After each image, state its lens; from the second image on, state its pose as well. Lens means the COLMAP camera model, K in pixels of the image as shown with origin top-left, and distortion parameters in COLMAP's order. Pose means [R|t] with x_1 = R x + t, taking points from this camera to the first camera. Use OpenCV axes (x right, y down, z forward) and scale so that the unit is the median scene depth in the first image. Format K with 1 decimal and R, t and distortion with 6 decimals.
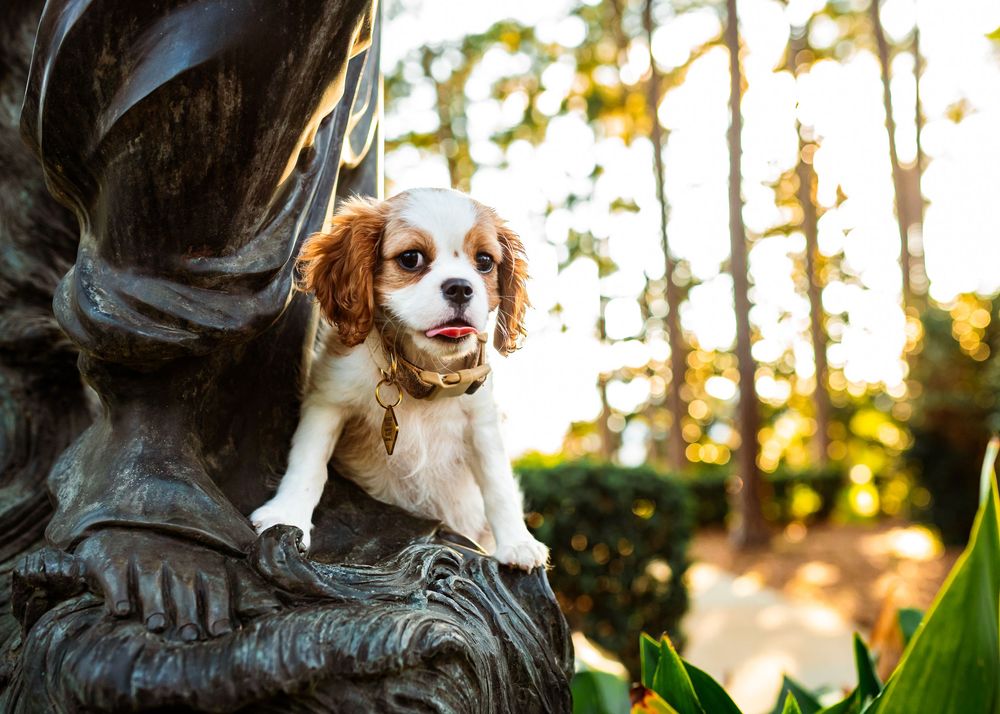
lens RADIAL K [[1076.5, 0, 469.7], [0, 1076.5, 356.6], [0, 0, 1]] dist [-0.000369, -0.016021]
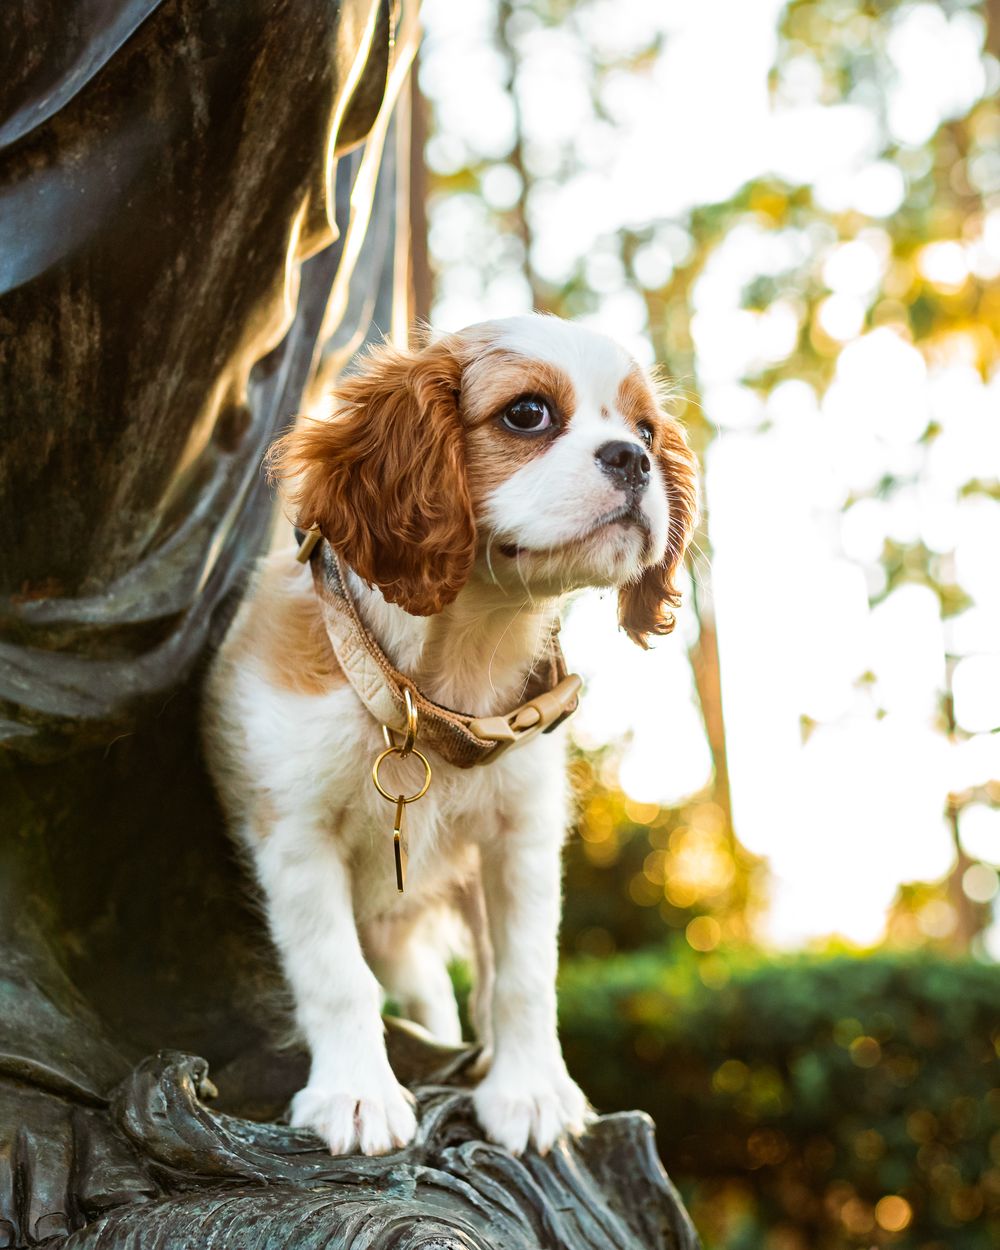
lens RADIAL K [[1907.4, 0, 500.0], [0, 1907.4, 625.0], [0, 0, 1]] dist [0.009645, -0.039707]
pose [[0.993585, -0.027854, -0.109606, 0.121008], [0.019478, 0.996859, -0.076760, 0.008877], [0.111400, 0.074132, 0.991007, -0.022269]]
